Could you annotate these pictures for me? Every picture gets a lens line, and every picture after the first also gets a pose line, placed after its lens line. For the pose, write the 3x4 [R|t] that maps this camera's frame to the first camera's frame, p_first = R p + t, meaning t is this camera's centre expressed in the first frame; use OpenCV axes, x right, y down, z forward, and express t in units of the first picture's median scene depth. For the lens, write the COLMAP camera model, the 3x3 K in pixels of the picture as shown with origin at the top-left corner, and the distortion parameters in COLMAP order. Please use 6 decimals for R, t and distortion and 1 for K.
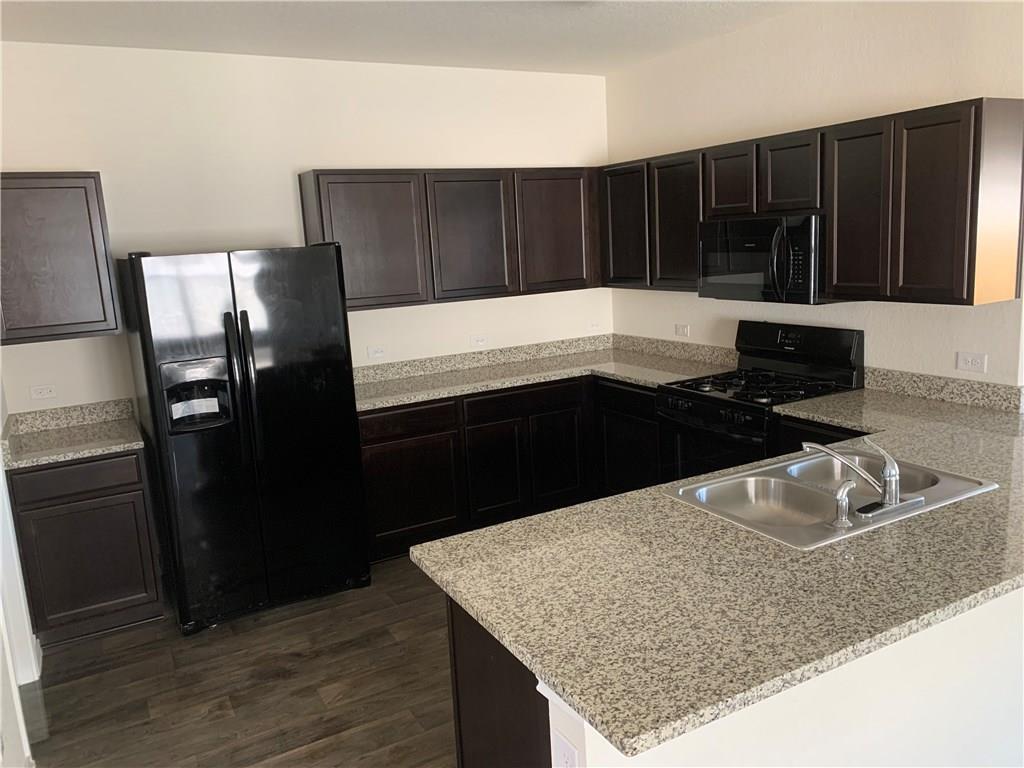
lens RADIAL K [[778.6, 0, 517.1], [0, 778.6, 382.6], [0, 0, 1]] dist [0.043969, -0.017210]
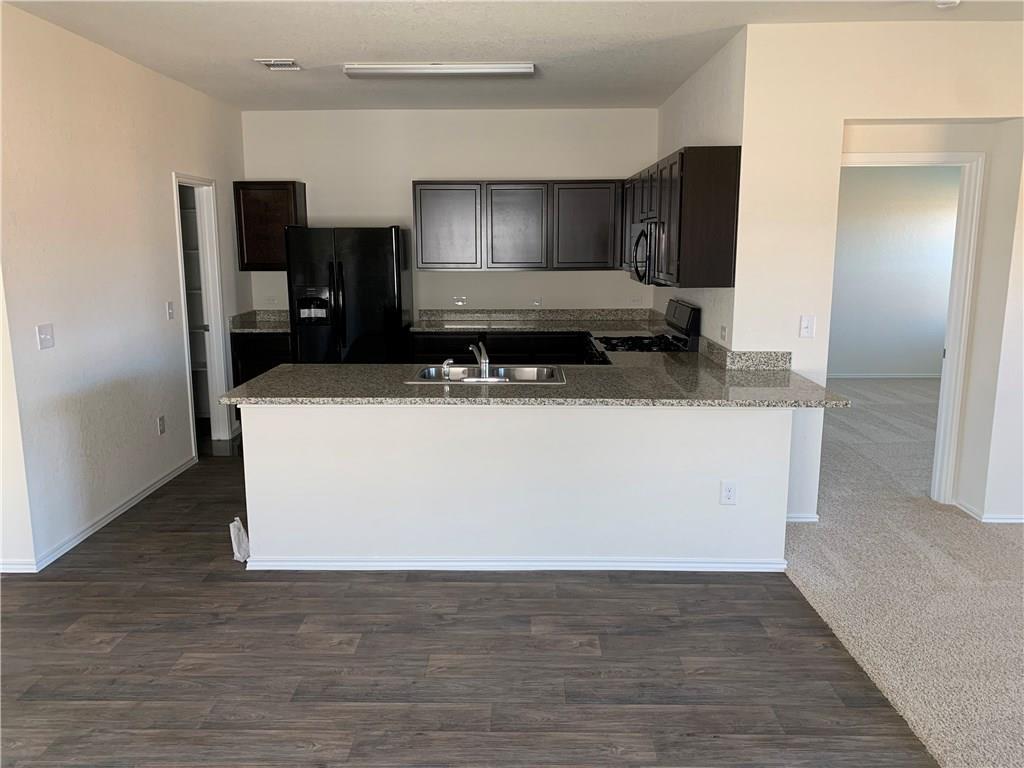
lens RADIAL K [[778.6, 0, 506.5], [0, 778.6, 385.7], [0, 0, 1]] dist [0.043969, -0.017210]
pose [[0.852301, 0.141094, -0.503662, 0.904544], [-0.135115, 0.989638, 0.048591, 0.049118], [0.505299, 0.026638, 0.862533, -0.337570]]
